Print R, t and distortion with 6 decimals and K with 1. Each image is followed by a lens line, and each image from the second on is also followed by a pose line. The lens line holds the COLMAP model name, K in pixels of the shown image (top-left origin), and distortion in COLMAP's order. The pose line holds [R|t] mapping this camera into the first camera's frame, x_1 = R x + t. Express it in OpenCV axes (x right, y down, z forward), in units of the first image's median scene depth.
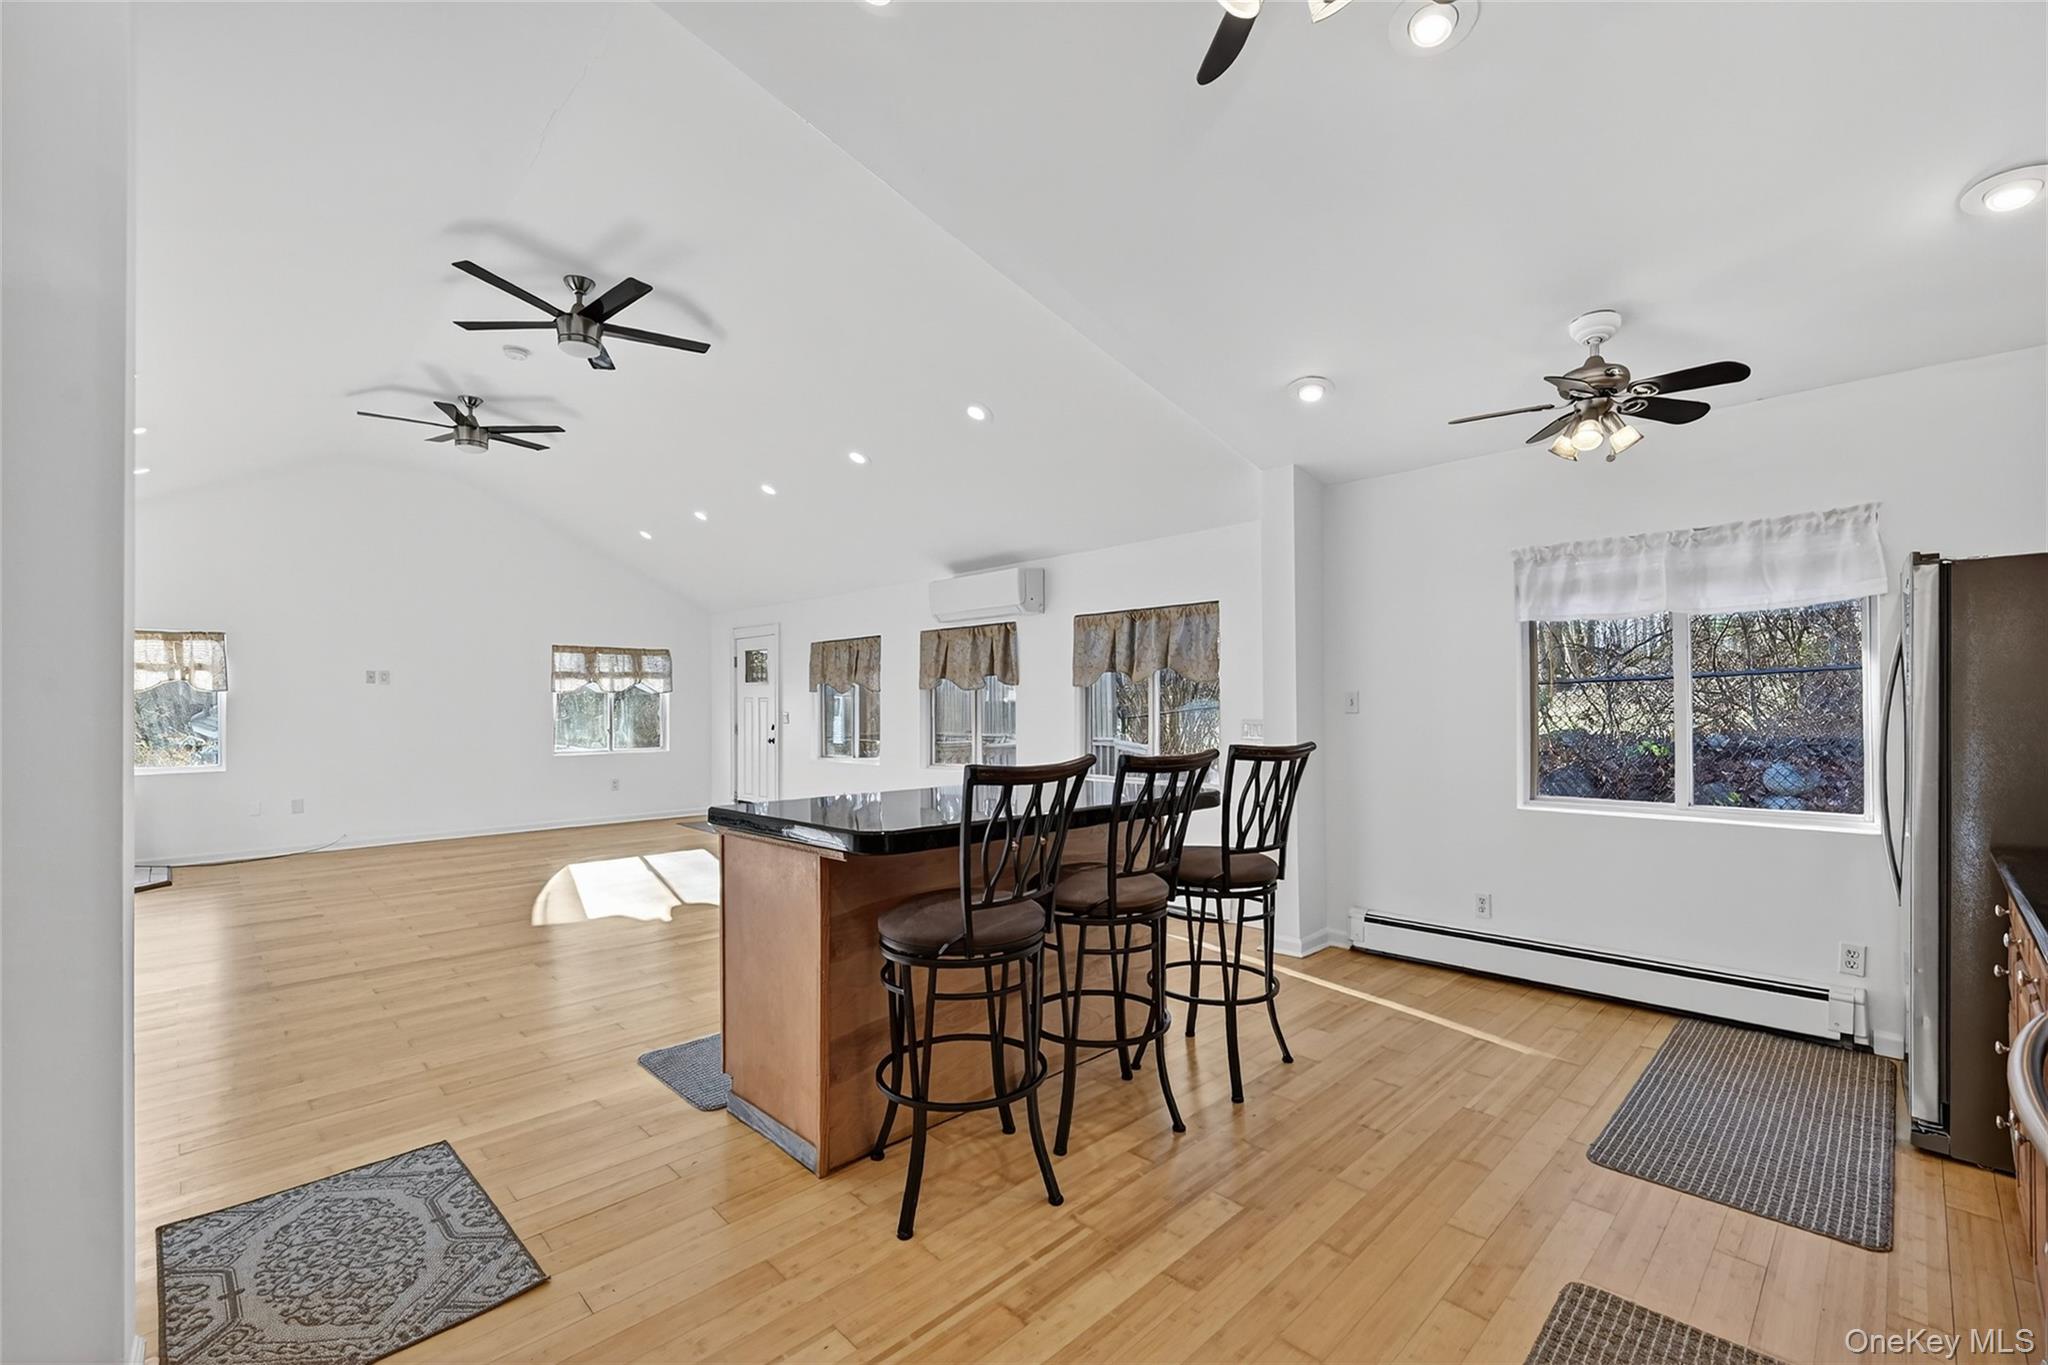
lens RADIAL K [[864.3, 0, 1042.4], [0, 864.3, 681.7], [0, 0, 1]] dist [-0.000023, 0.000627]
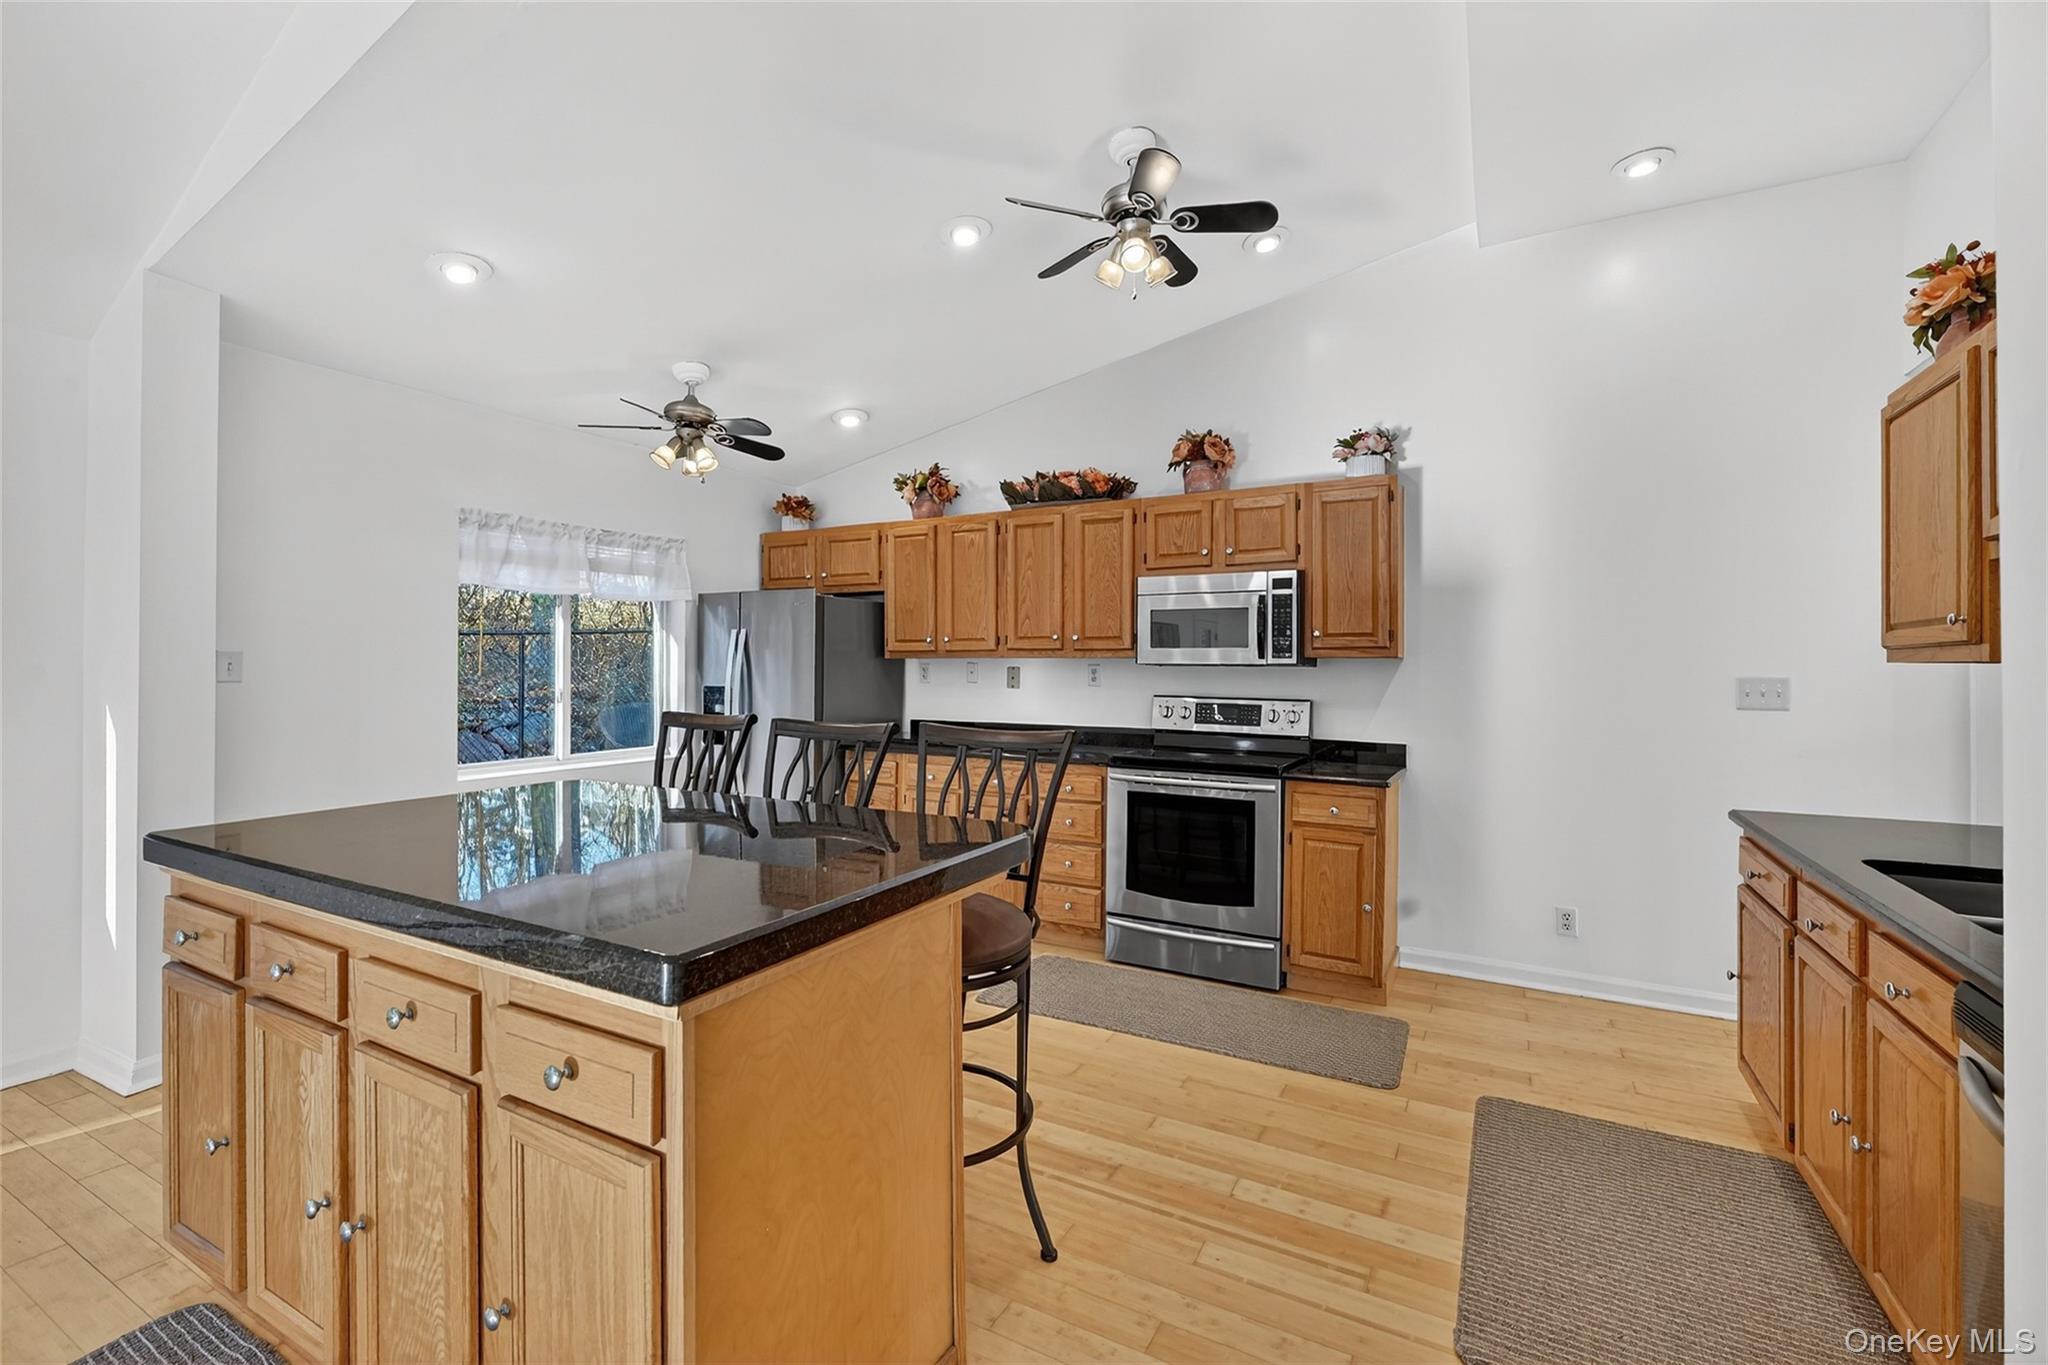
lens RADIAL K [[864.3, 0, 1042.4], [0, 864.3, 681.7], [0, 0, 1]] dist [-0.000023, 0.000627]
pose [[-0.290216, -0.009416, 0.956915, -0.661251], [-0.023690, 0.999716, 0.002653, 0.023038], [-0.956668, -0.021899, -0.290357, 0.834346]]
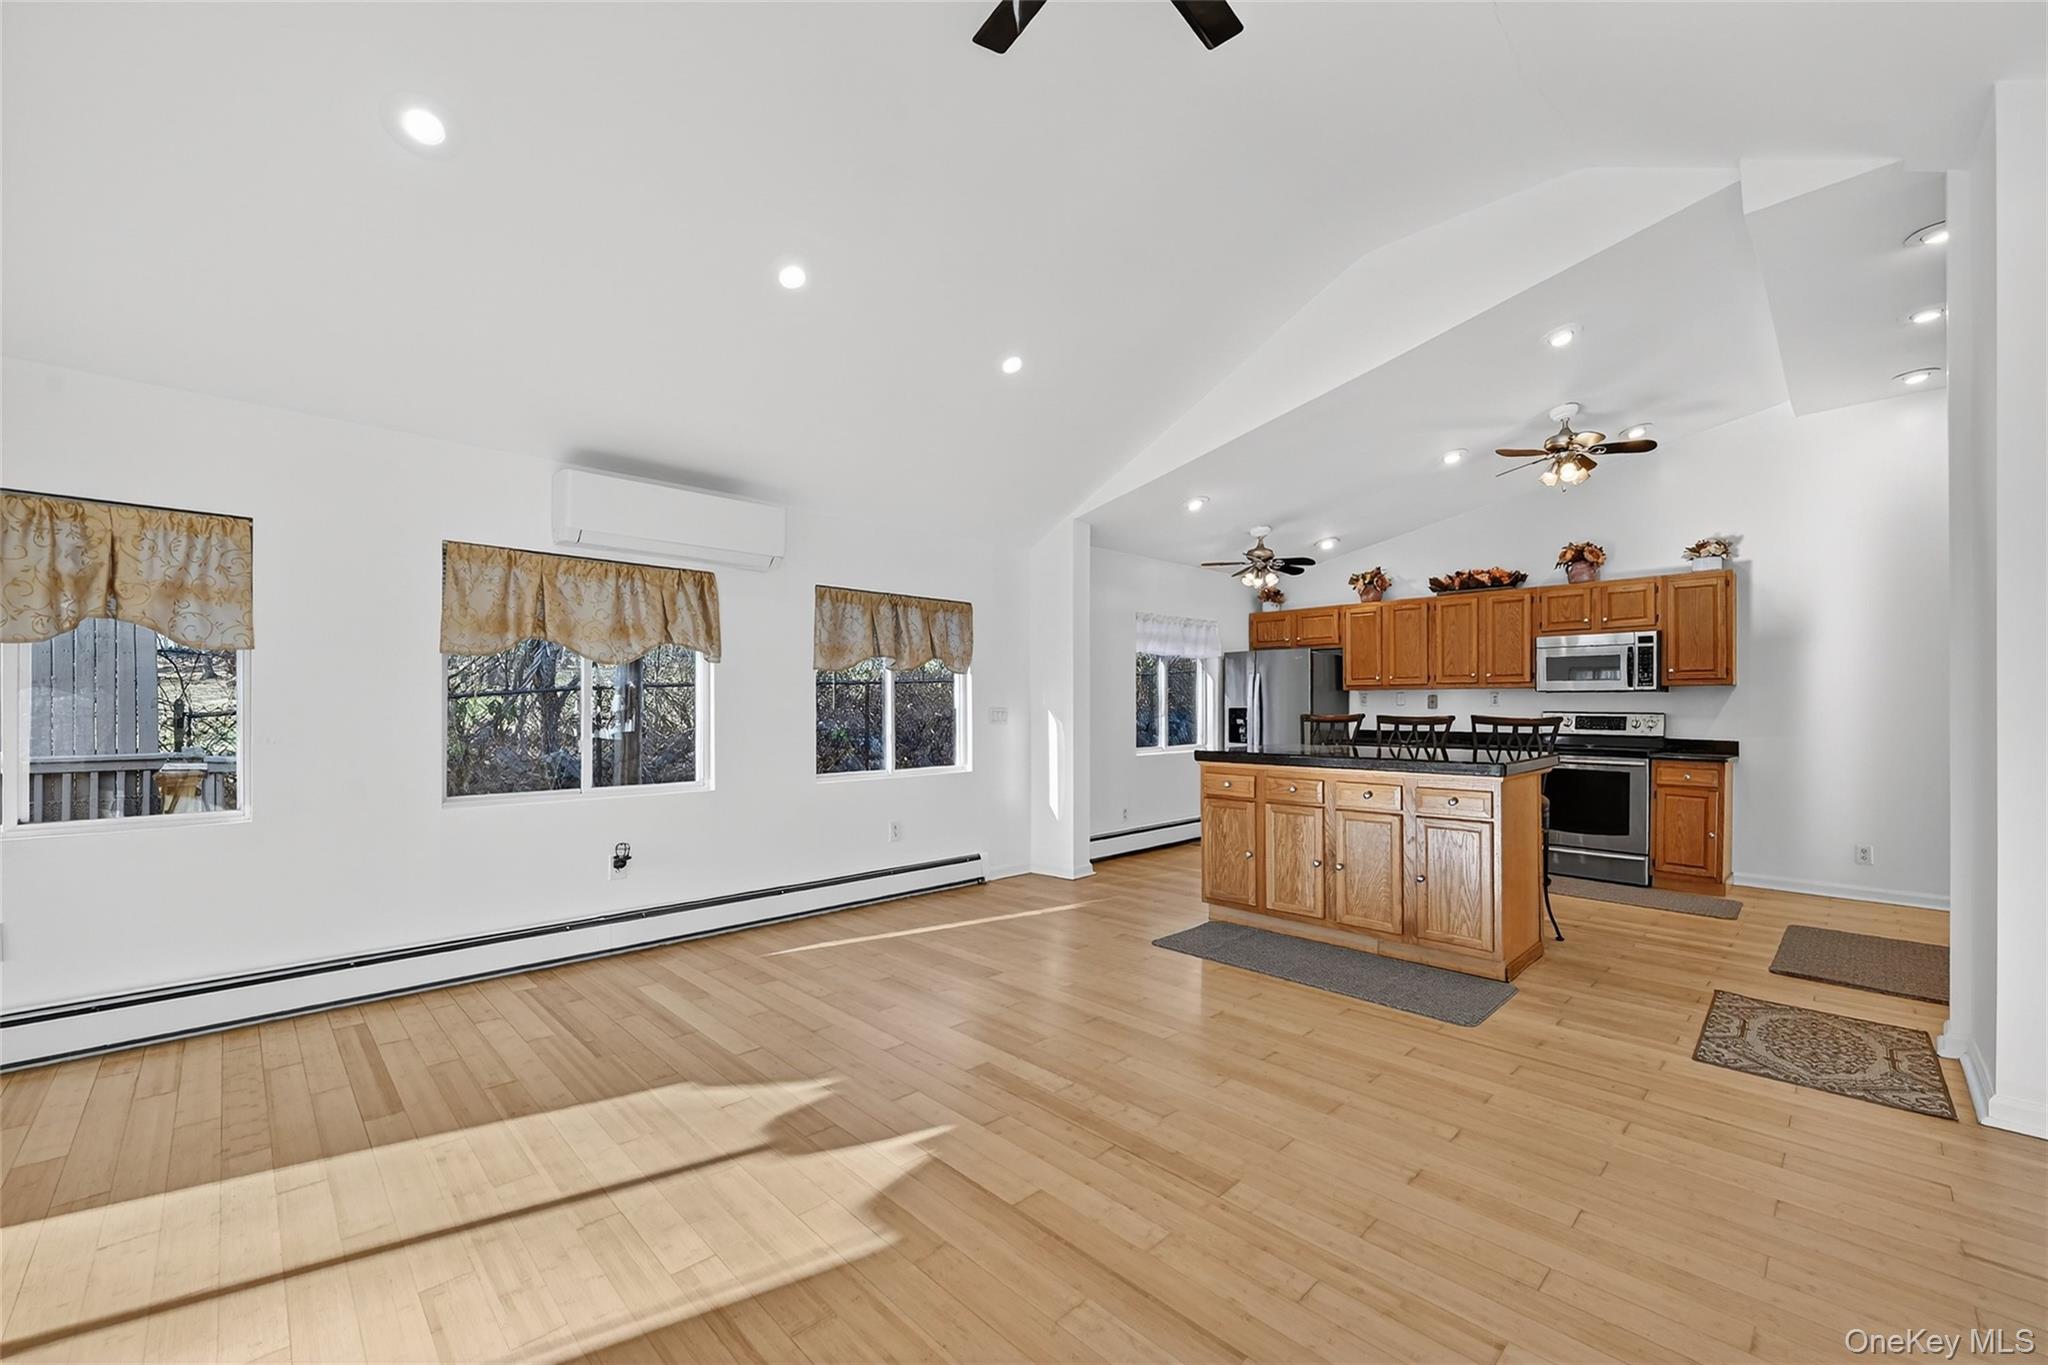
lens RADIAL K [[813.4, 0, 1046.9], [0, 813.4, 718.4], [0, 0, 1]] dist [-0.000592, 0.000014]
pose [[0.000759, -0.005435, 0.999985, -1.396959], [-0.023979, 0.999698, 0.005452, 0.077818], [-0.999712, -0.023983, 0.000628, 1.477446]]
